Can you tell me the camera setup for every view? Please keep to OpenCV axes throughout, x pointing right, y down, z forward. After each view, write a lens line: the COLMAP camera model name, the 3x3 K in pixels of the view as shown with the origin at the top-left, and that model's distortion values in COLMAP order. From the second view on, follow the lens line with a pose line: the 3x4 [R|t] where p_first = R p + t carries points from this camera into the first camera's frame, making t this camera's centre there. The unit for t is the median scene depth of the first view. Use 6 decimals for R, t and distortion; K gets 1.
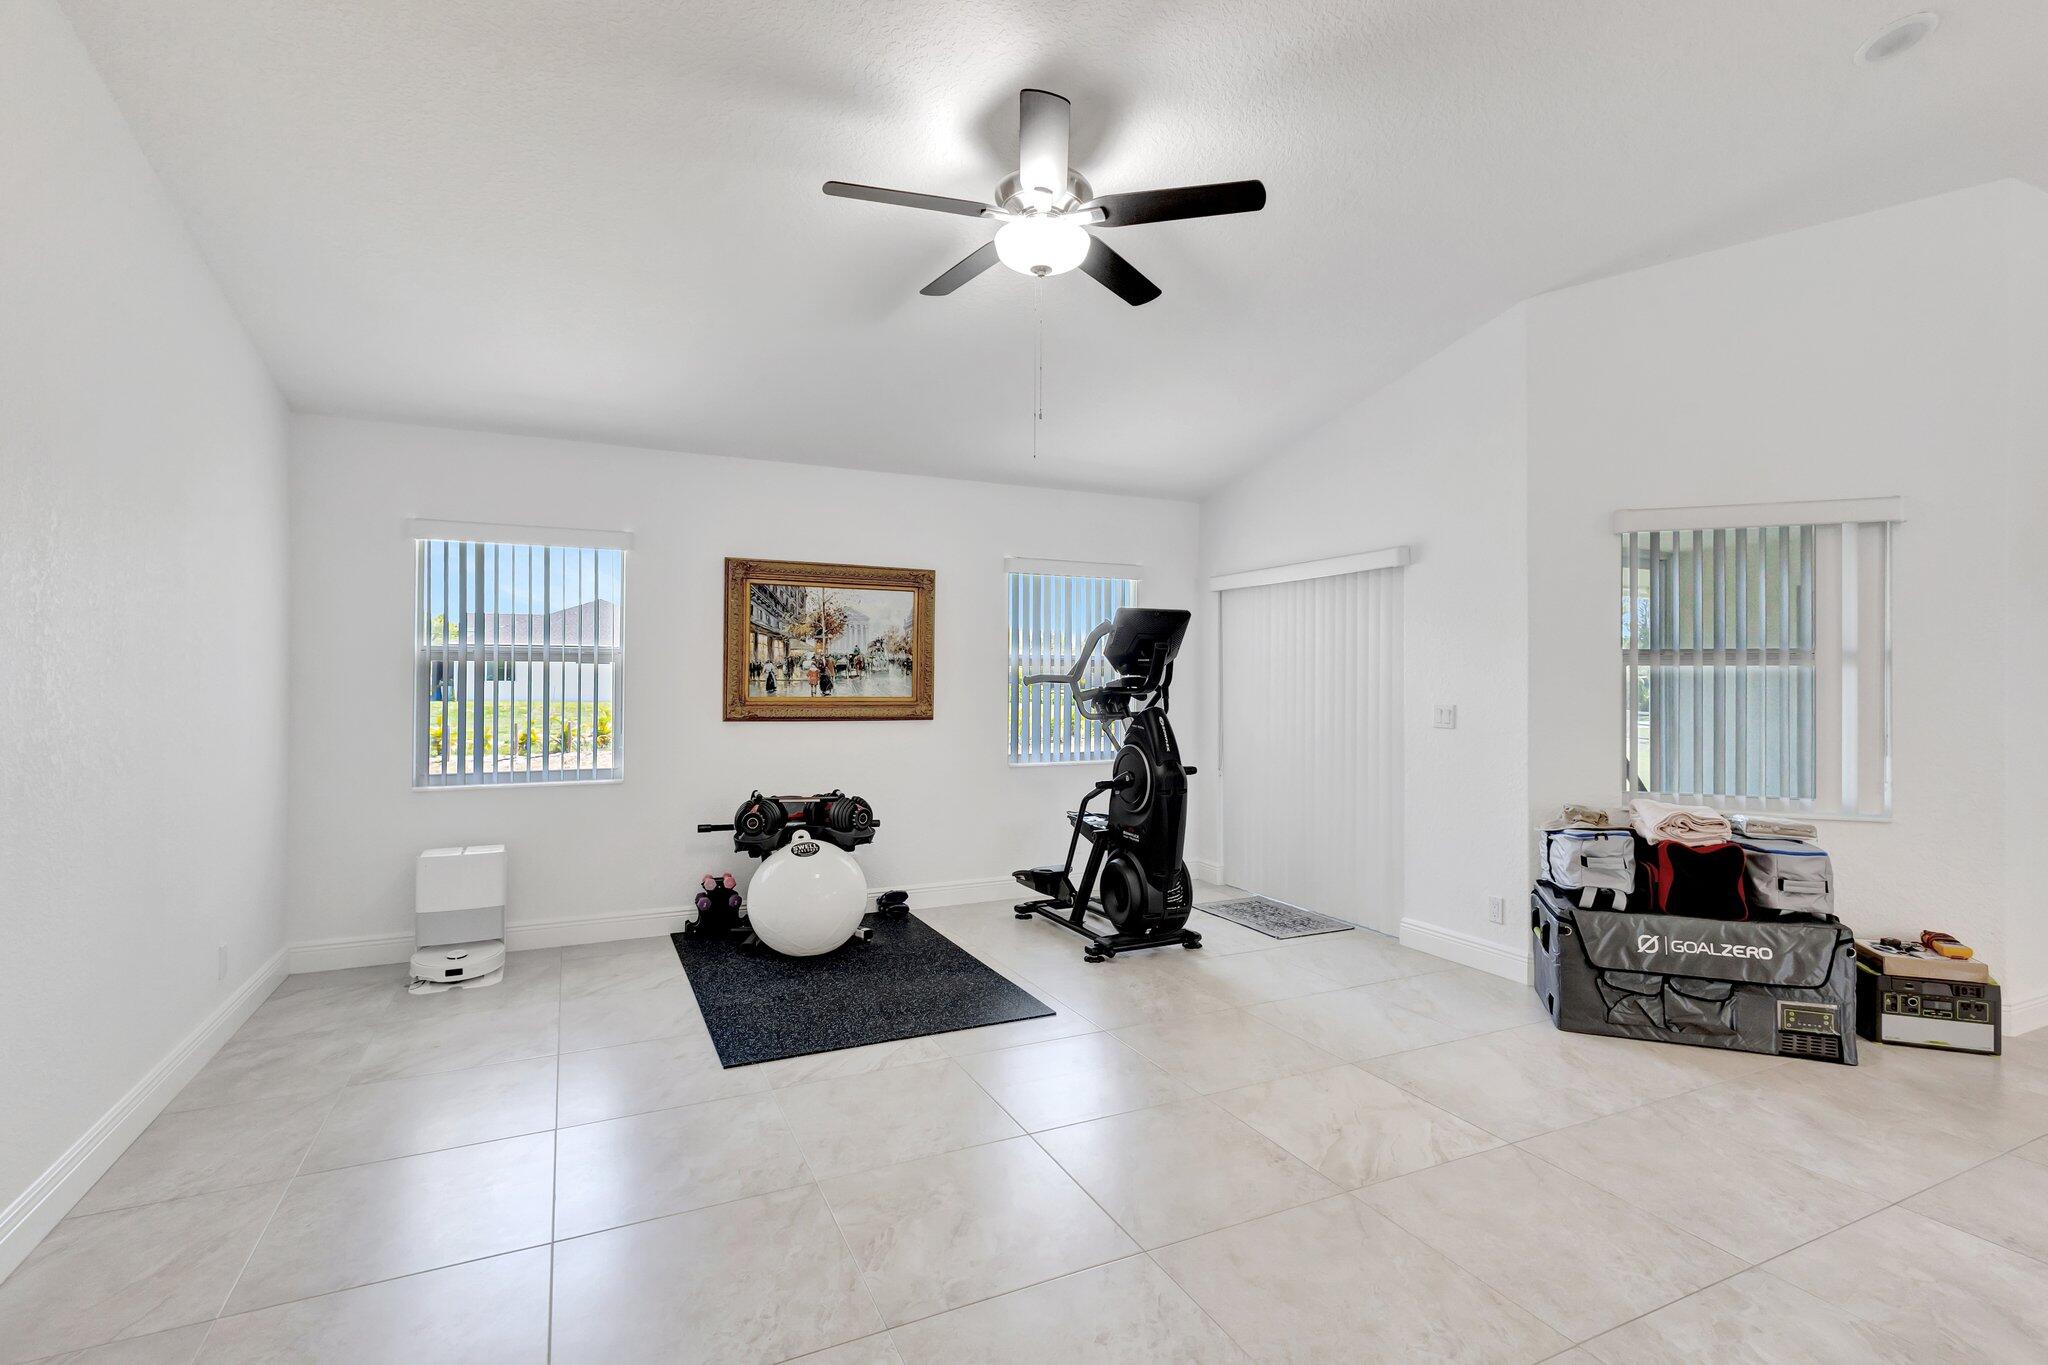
lens RADIAL K [[939.0, 0, 1010.5], [0, 939.0, 681.4], [0, 0, 1]] dist [0.005936, 0.001410]
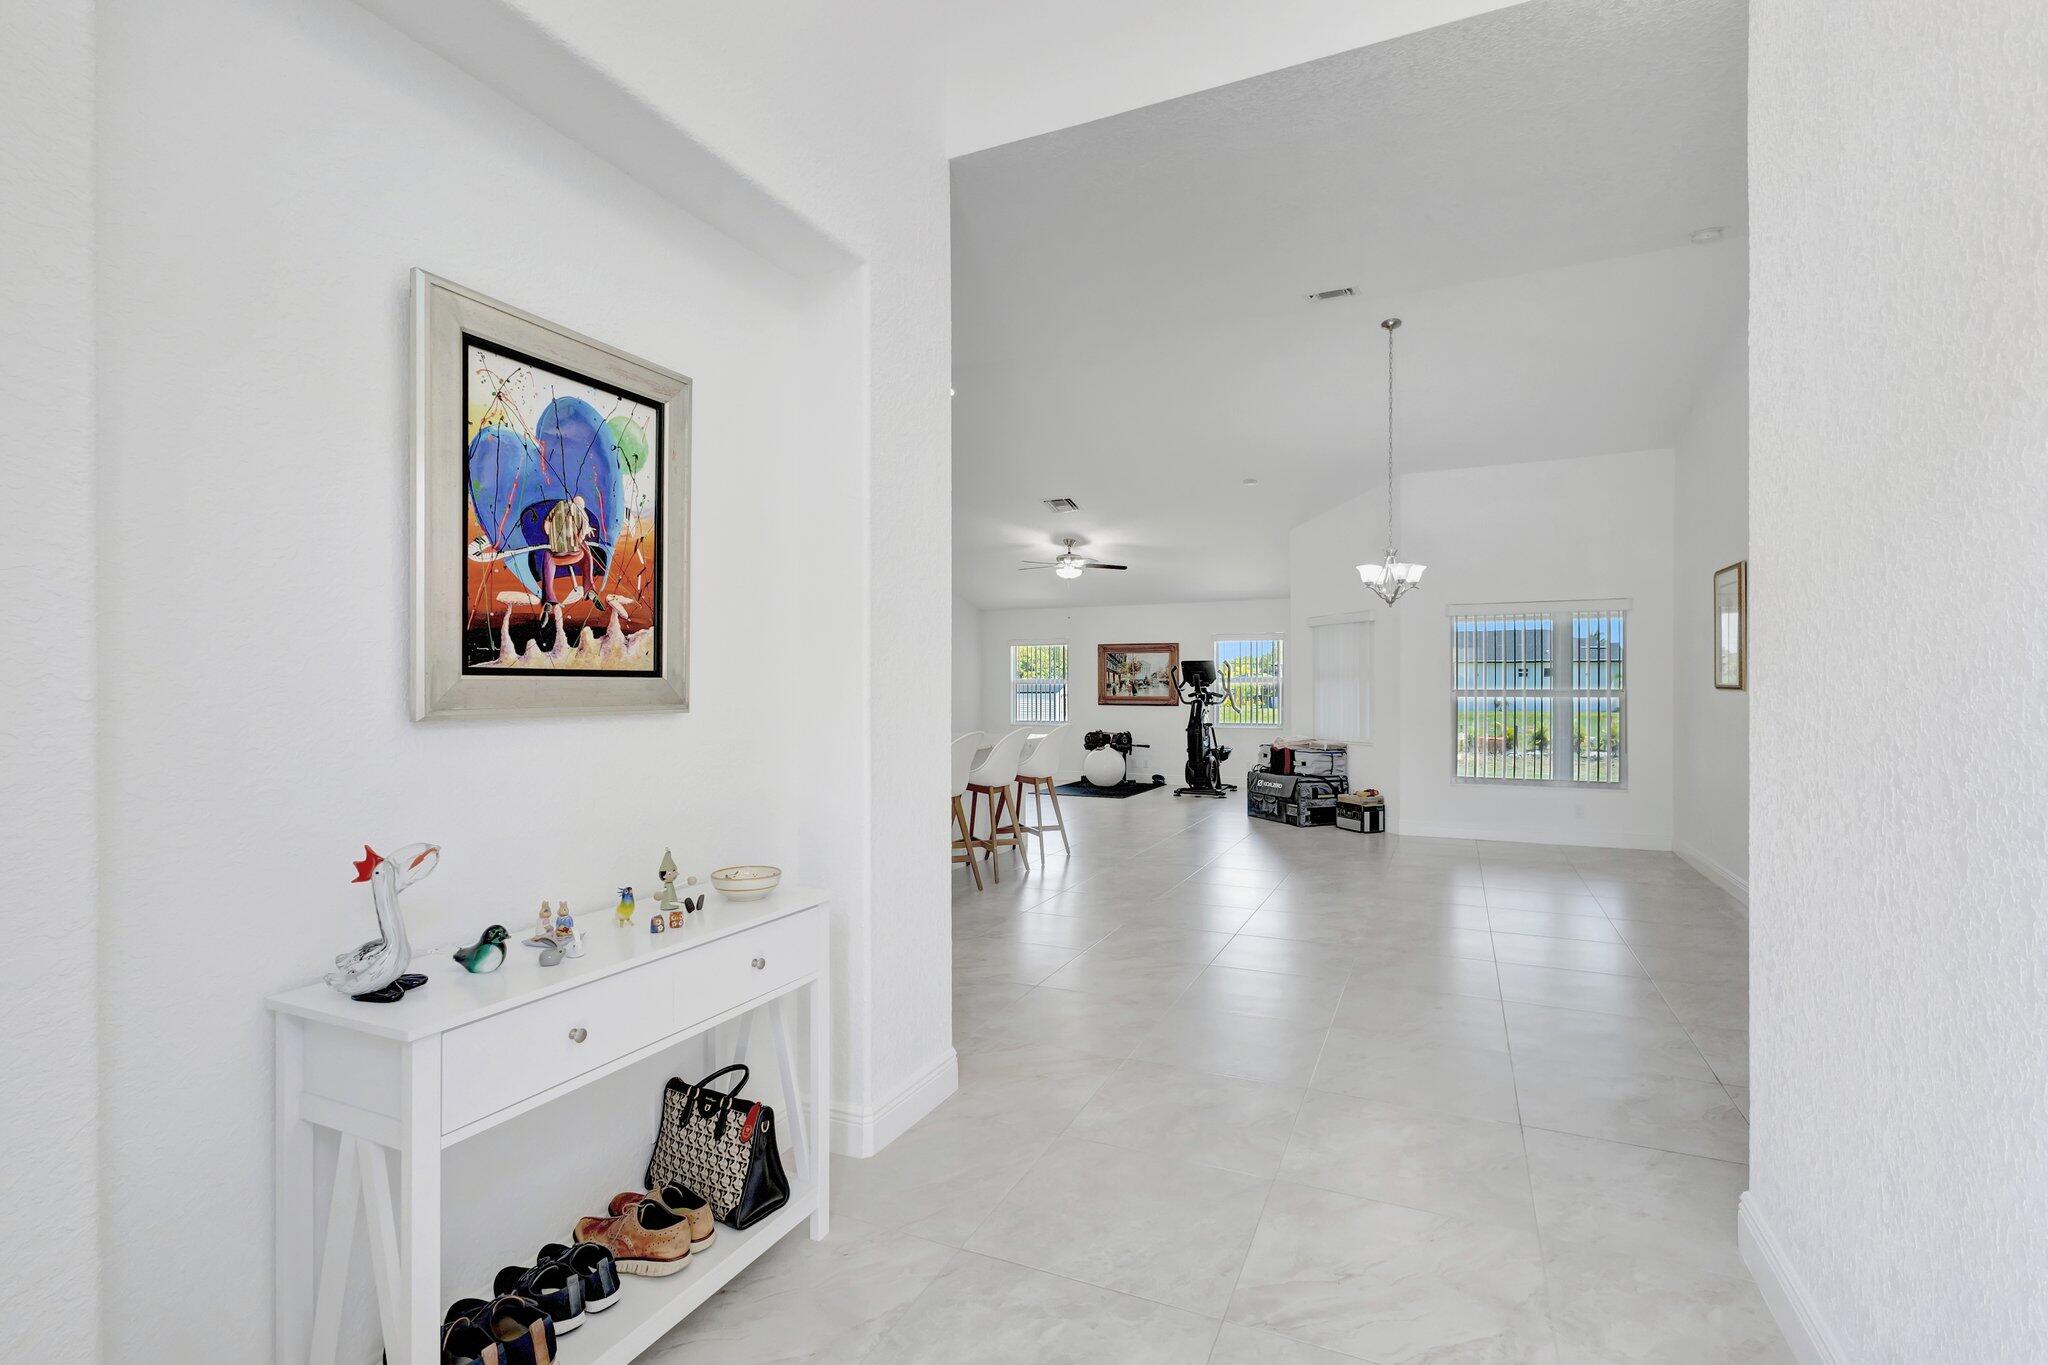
lens RADIAL K [[939.0, 0, 1023.0], [0, 939.0, 681.3], [0, 0, 1]] dist [0.005936, 0.001410]
pose [[0.644641, -0.012935, -0.764376, 1.593608], [0.005420, 0.999909, -0.012349, 0.006820], [0.764466, 0.003818, 0.644653, -0.899819]]
